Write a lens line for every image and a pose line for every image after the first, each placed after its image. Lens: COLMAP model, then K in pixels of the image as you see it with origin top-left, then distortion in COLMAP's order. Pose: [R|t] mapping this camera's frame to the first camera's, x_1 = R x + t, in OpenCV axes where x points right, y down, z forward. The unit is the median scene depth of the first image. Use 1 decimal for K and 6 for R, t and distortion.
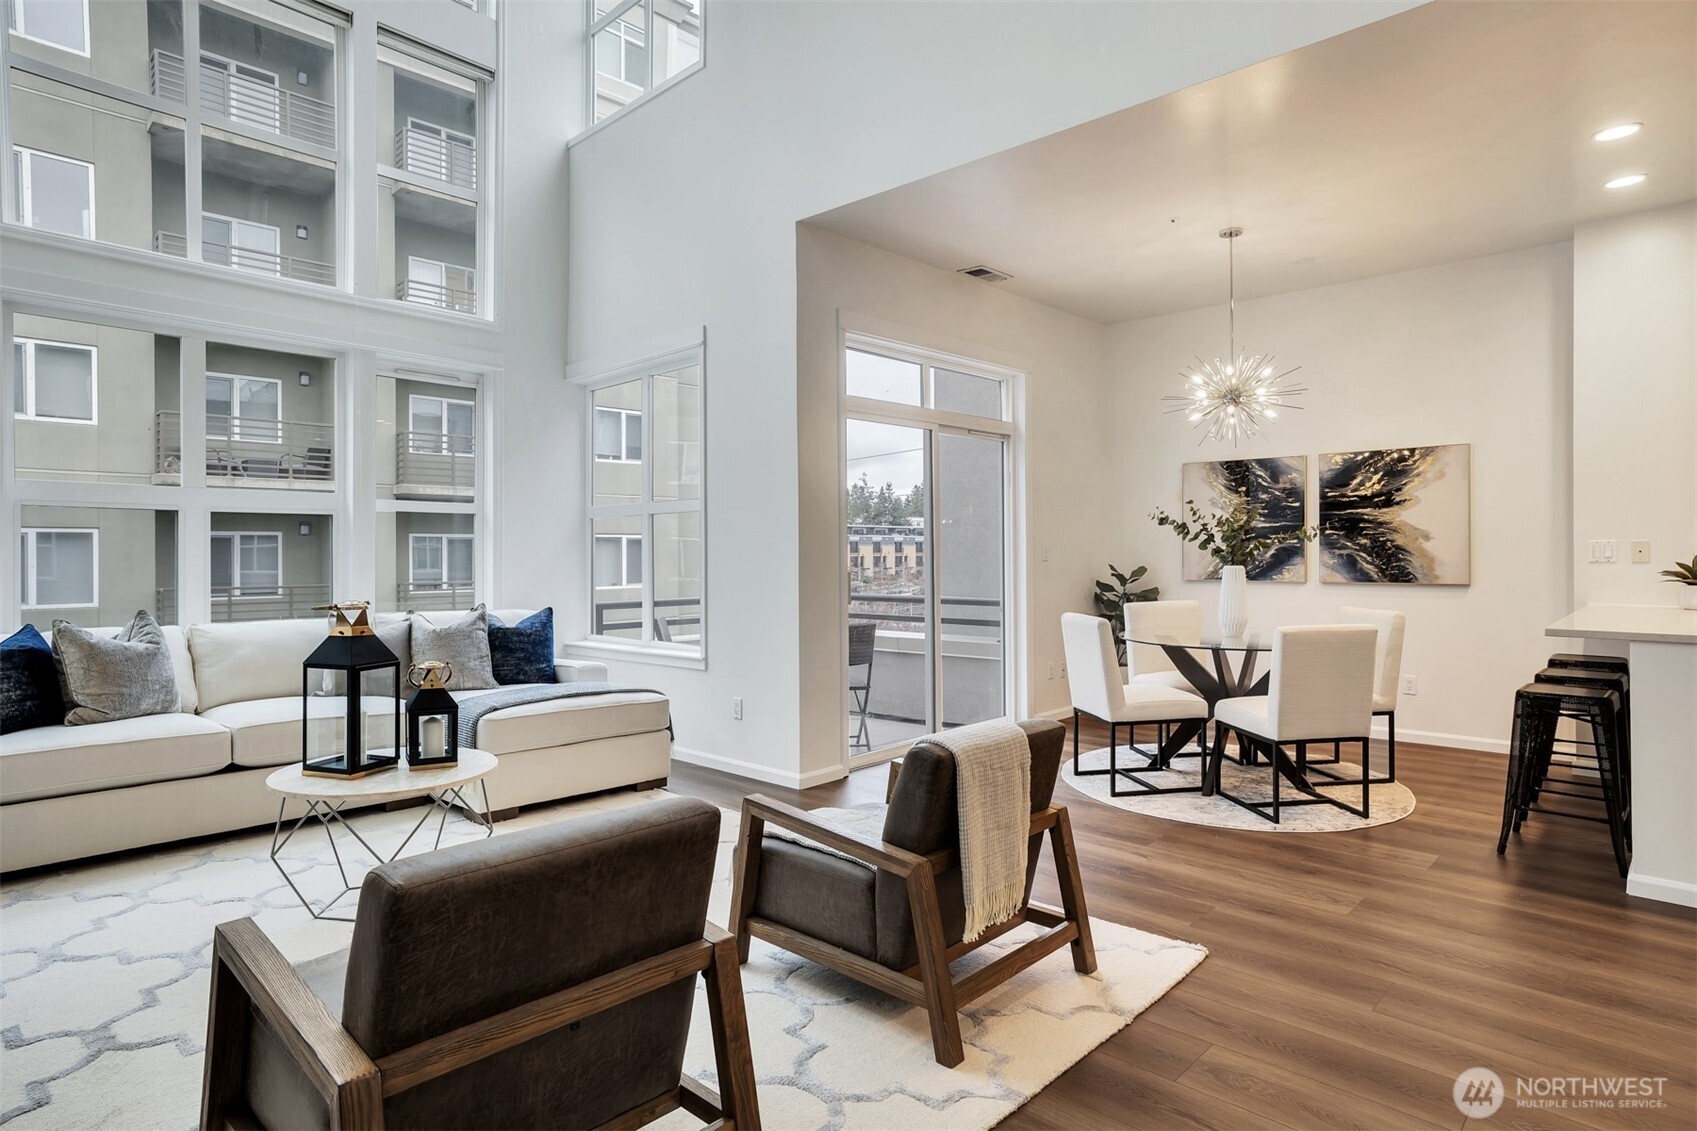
lens RADIAL K [[914.6, 0, 861.1], [0, 914.6, 556.5], [0, 0, 1]] dist [-0.006347, -0.000830]
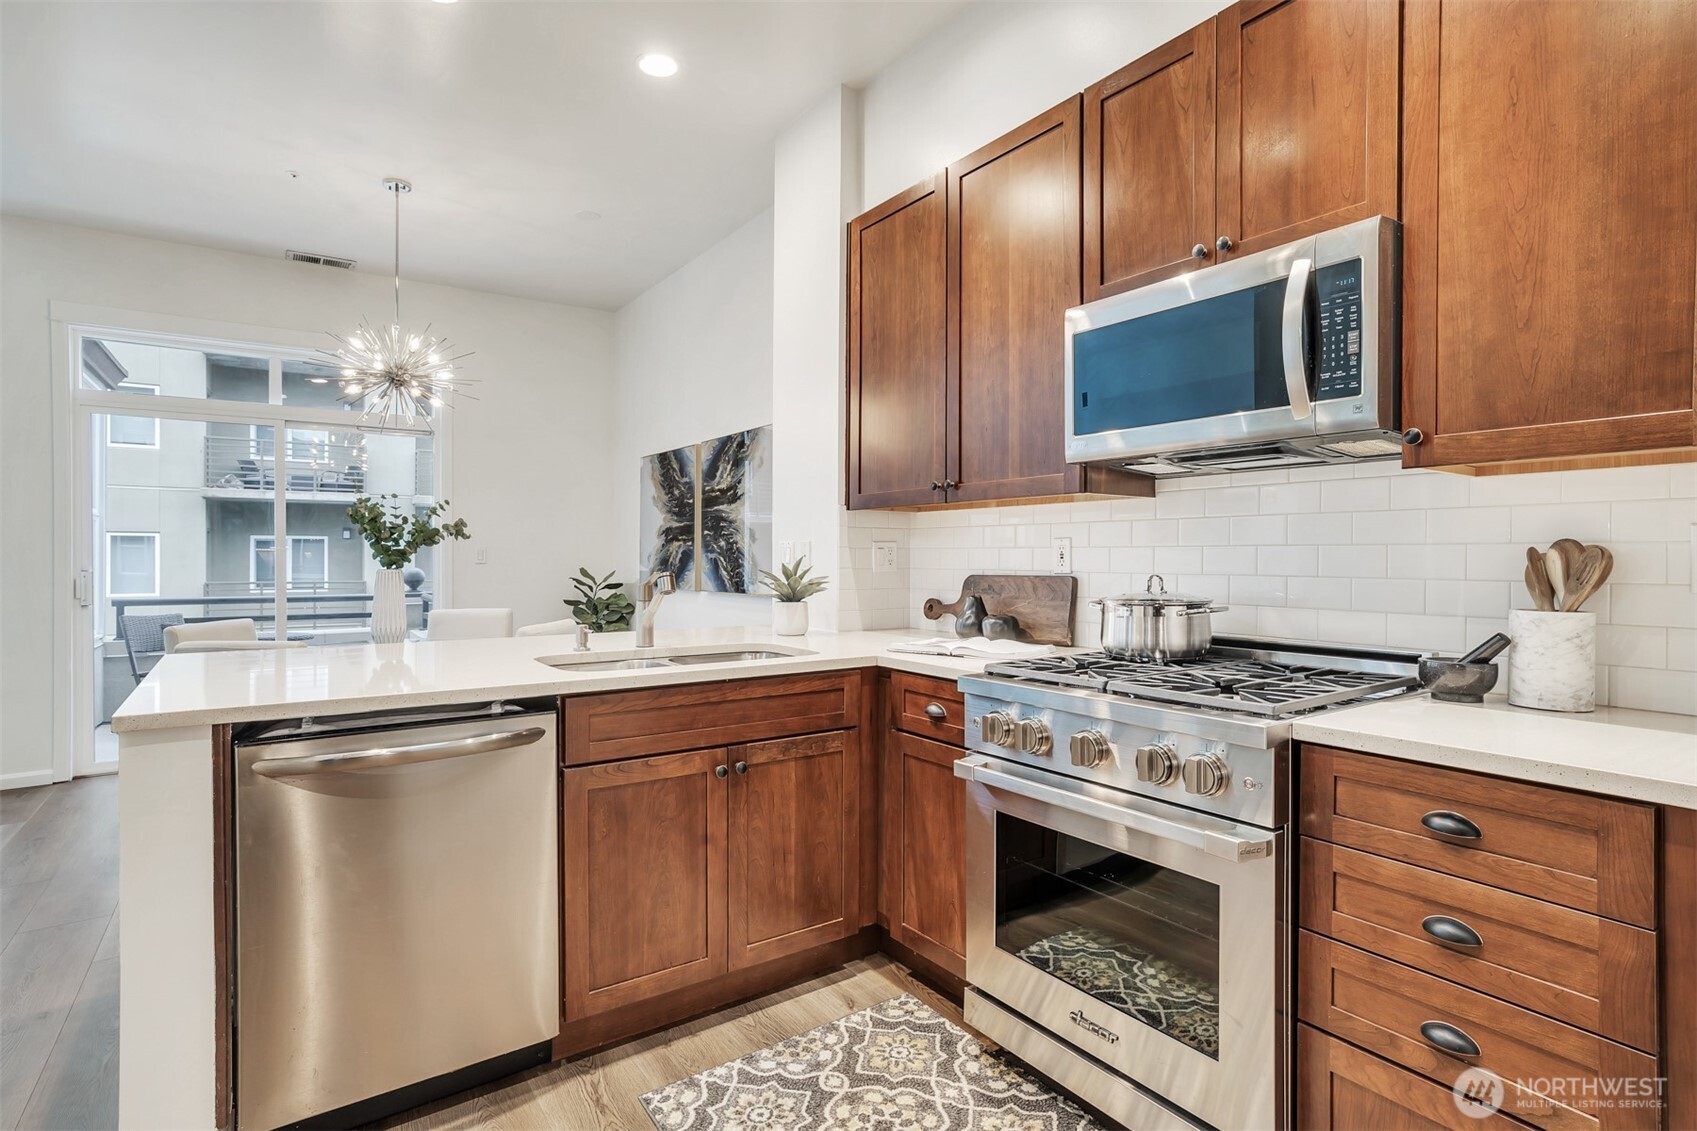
lens RADIAL K [[830.4, 0, 831.5], [0, 830.4, 561.8], [0, 0, 1]] dist [-0.006898, -0.000140]
pose [[0.974512, 0.008620, -0.224170, 0.817024], [-0.008490, 0.999963, 0.001545, -0.001435], [0.224175, 0.000397, 0.974549, 0.266815]]
